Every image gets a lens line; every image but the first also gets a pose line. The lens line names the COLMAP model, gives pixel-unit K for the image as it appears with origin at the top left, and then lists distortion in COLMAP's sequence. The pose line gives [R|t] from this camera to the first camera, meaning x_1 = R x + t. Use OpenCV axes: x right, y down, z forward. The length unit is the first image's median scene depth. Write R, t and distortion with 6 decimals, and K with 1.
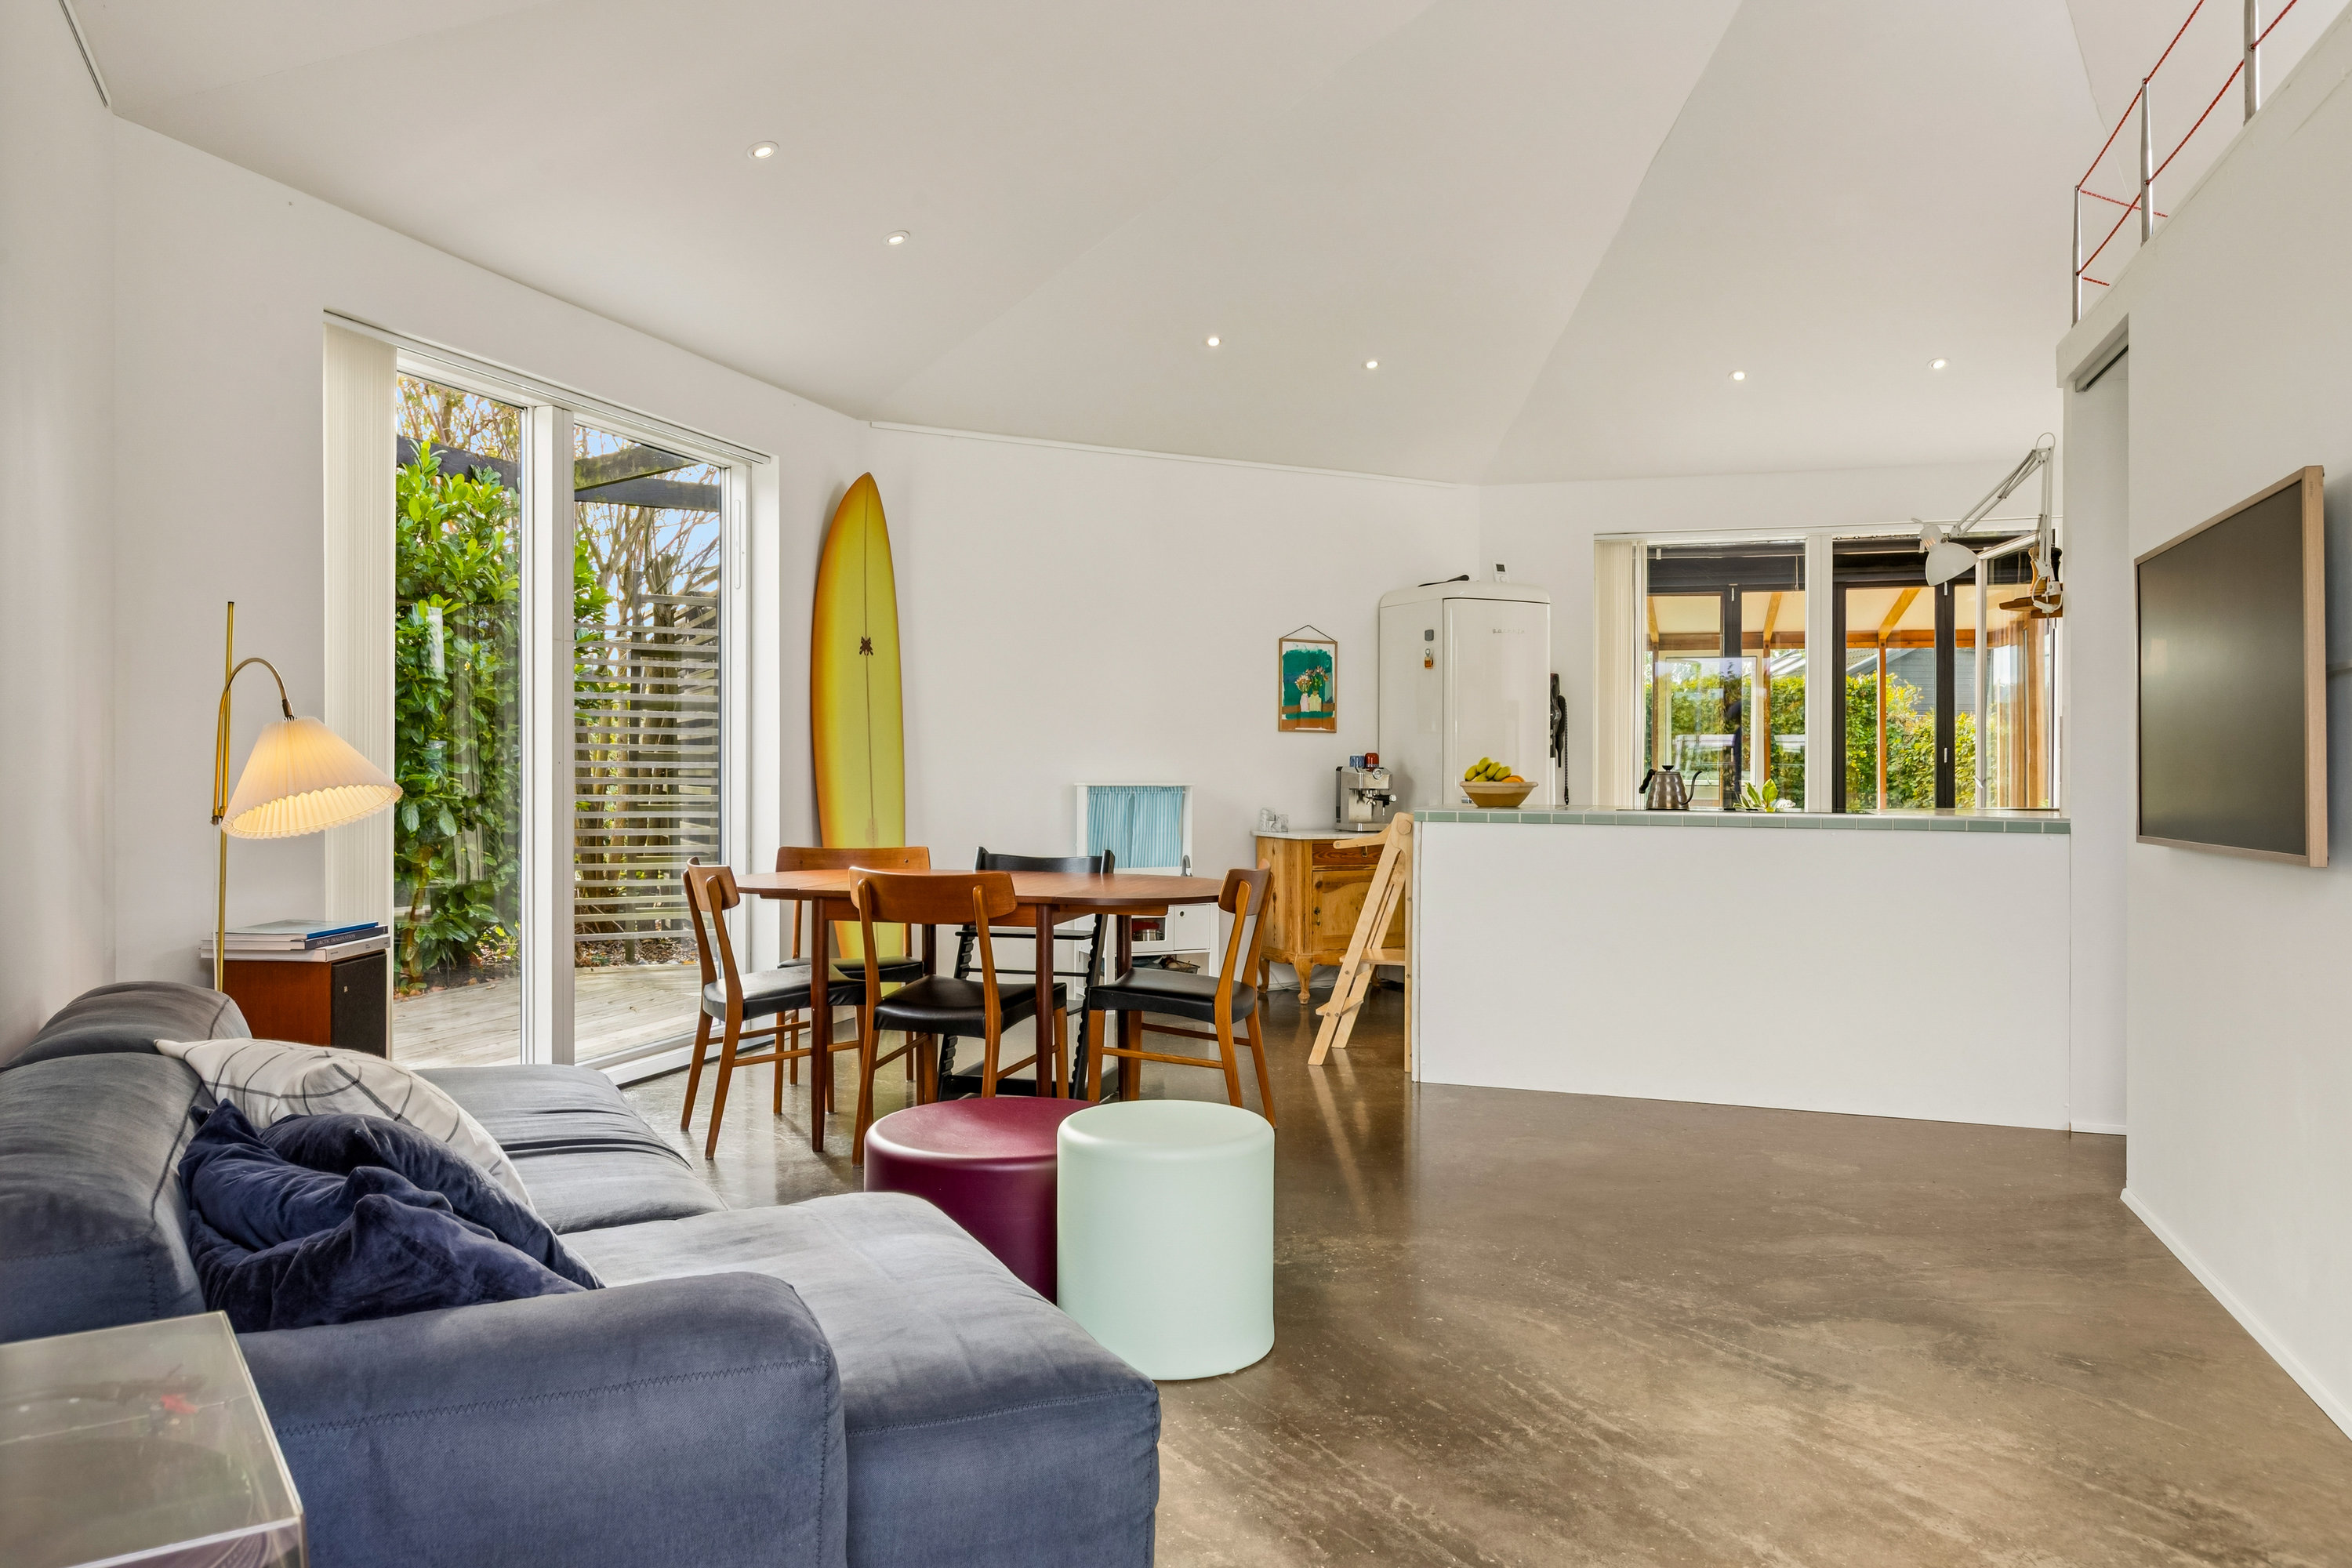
lens RADIAL K [[1600.8, 0, 1167.9], [0, 1600.8, 767.5], [0, 0, 1]] dist [0.000989, 0.001440]
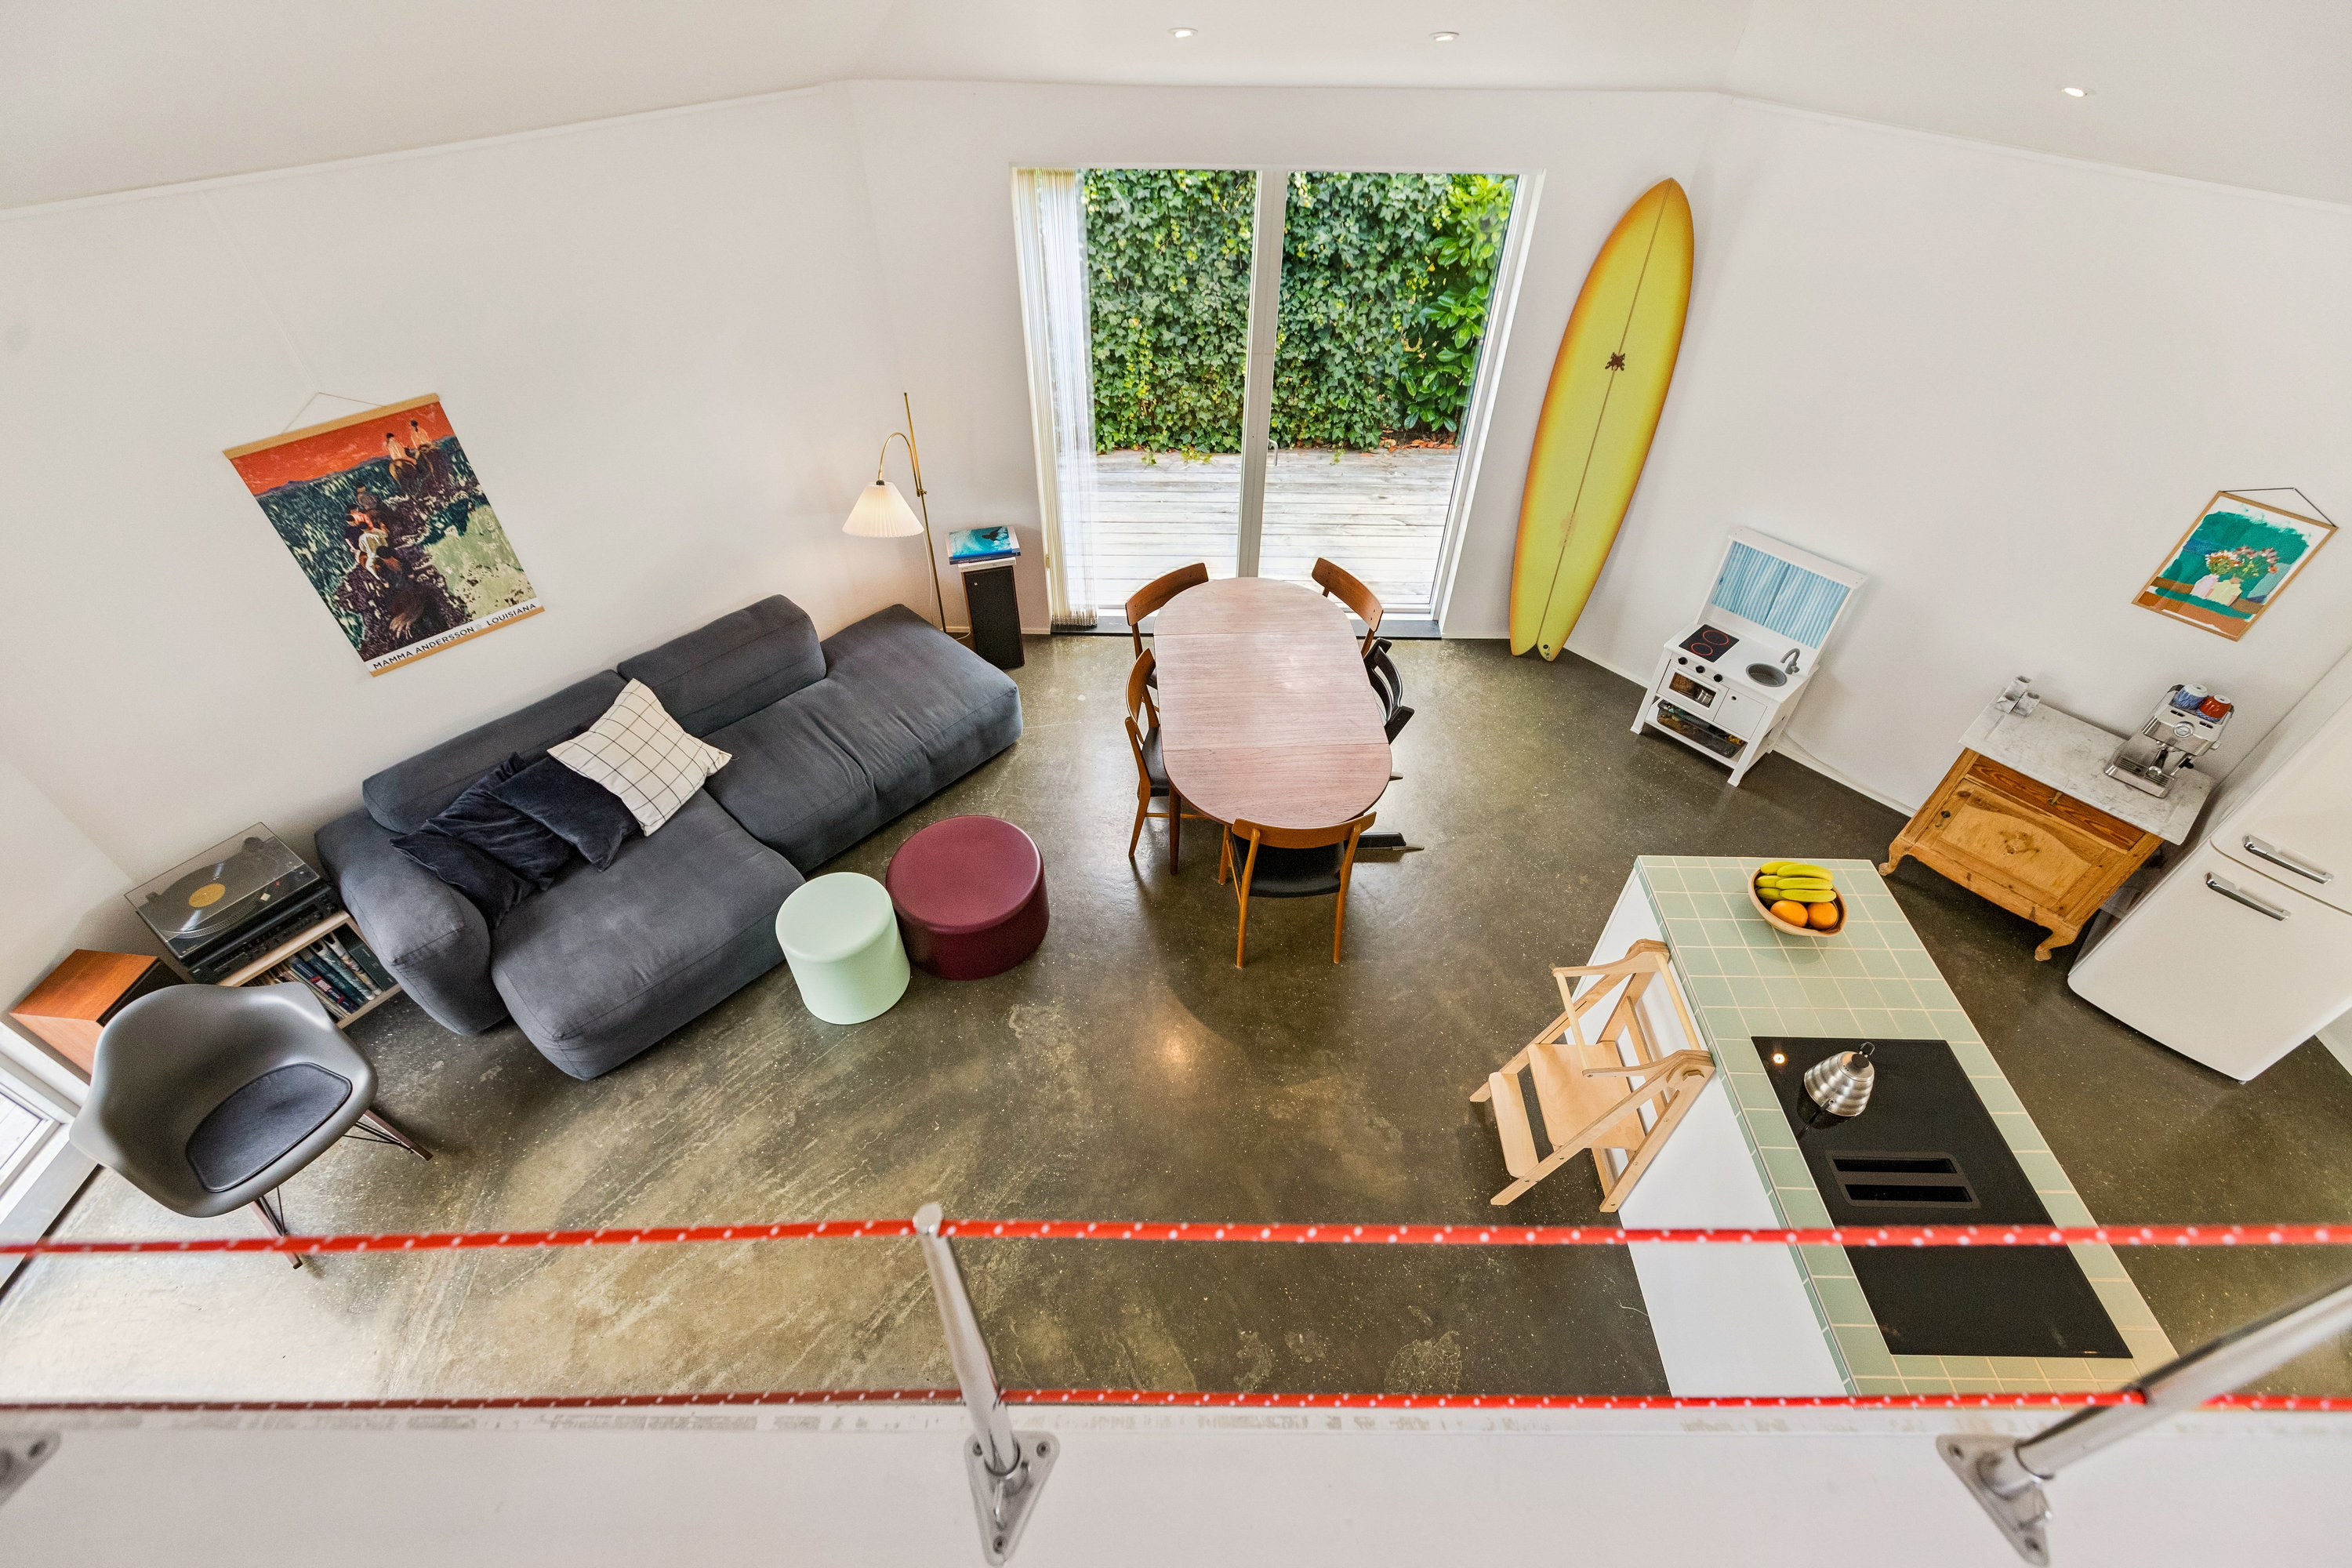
lens RADIAL K [[1044.6, 0, 1182.9], [0, 1044.6, 785.3], [0, 0, 1]] dist [0.011575, 0.000208]
pose [[0.315828, 0.658040, -0.683546, 0.394152], [-0.012494, 0.723242, 0.690482, -0.362274], [0.948734, -0.209534, 0.236642, 0.526139]]
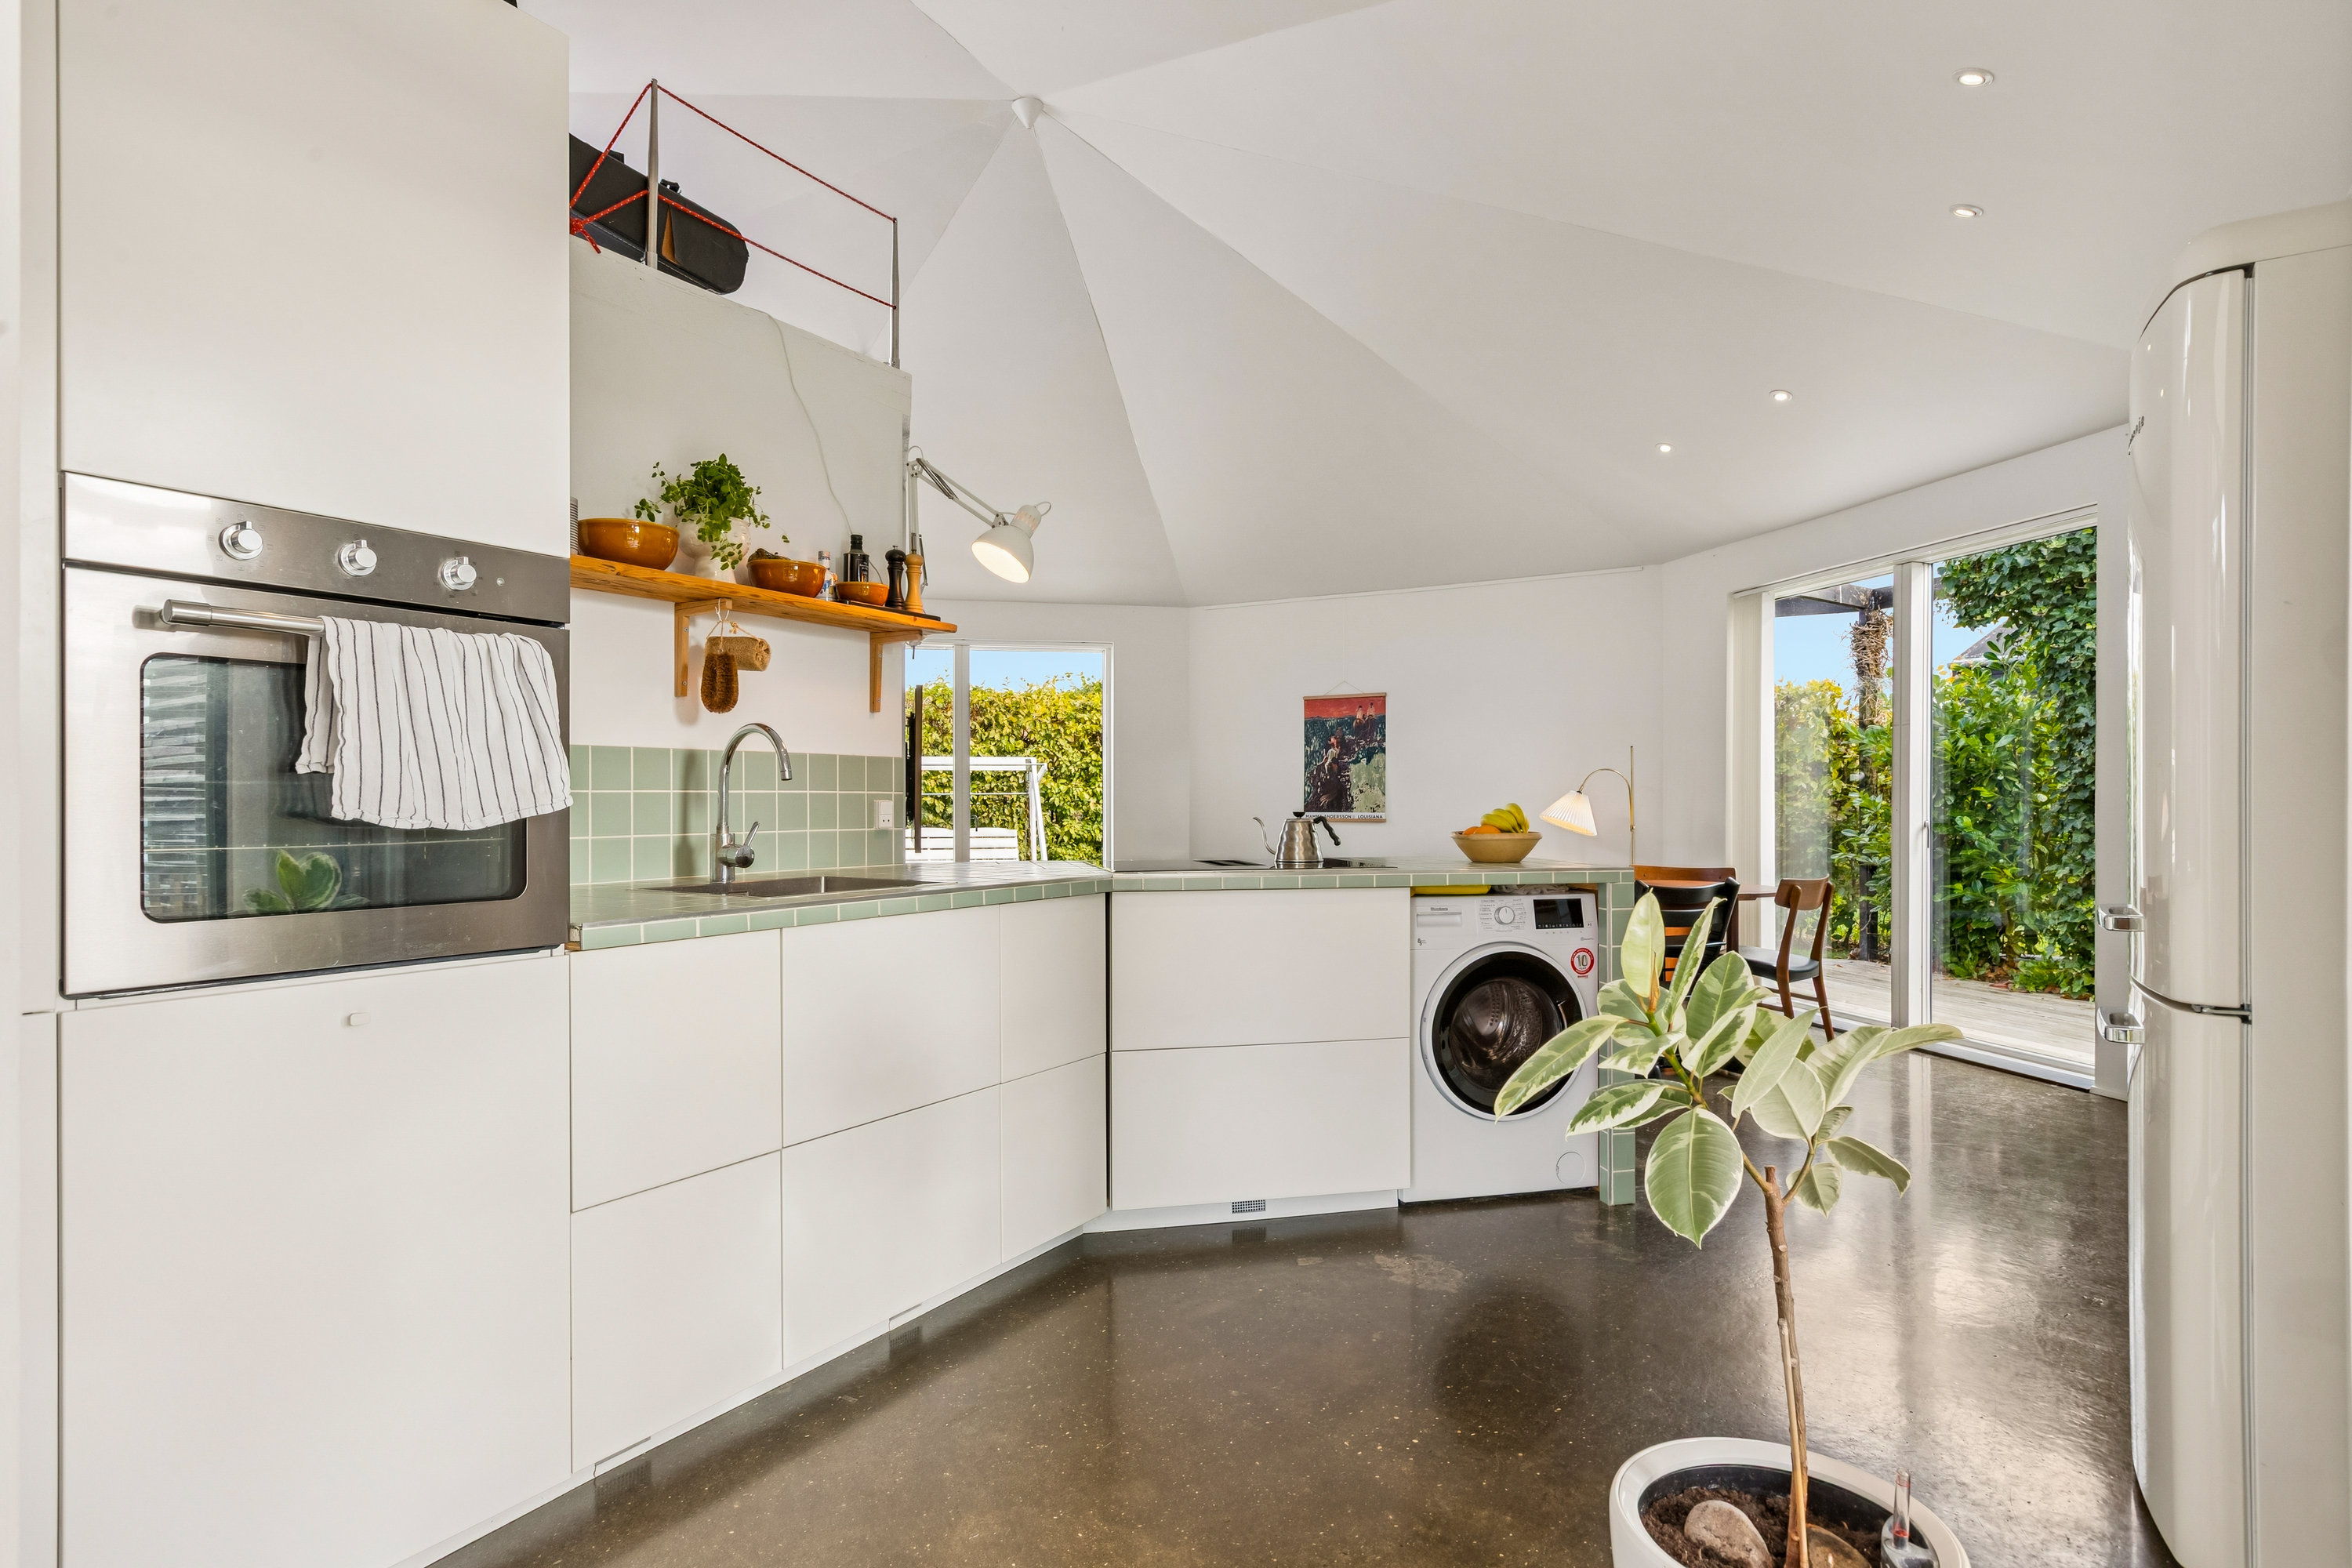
lens RADIAL K [[1233.1, 0, 1176.9], [0, 1233.1, 797.9], [0, 0, 1]] dist [0.003411, 0.000660]
pose [[-0.849528, -0.005058, -0.527519, 0.623975], [-0.005588, 0.999984, -0.000588, -0.008045], [0.527513, 0.002448, -0.849543, 1.316717]]
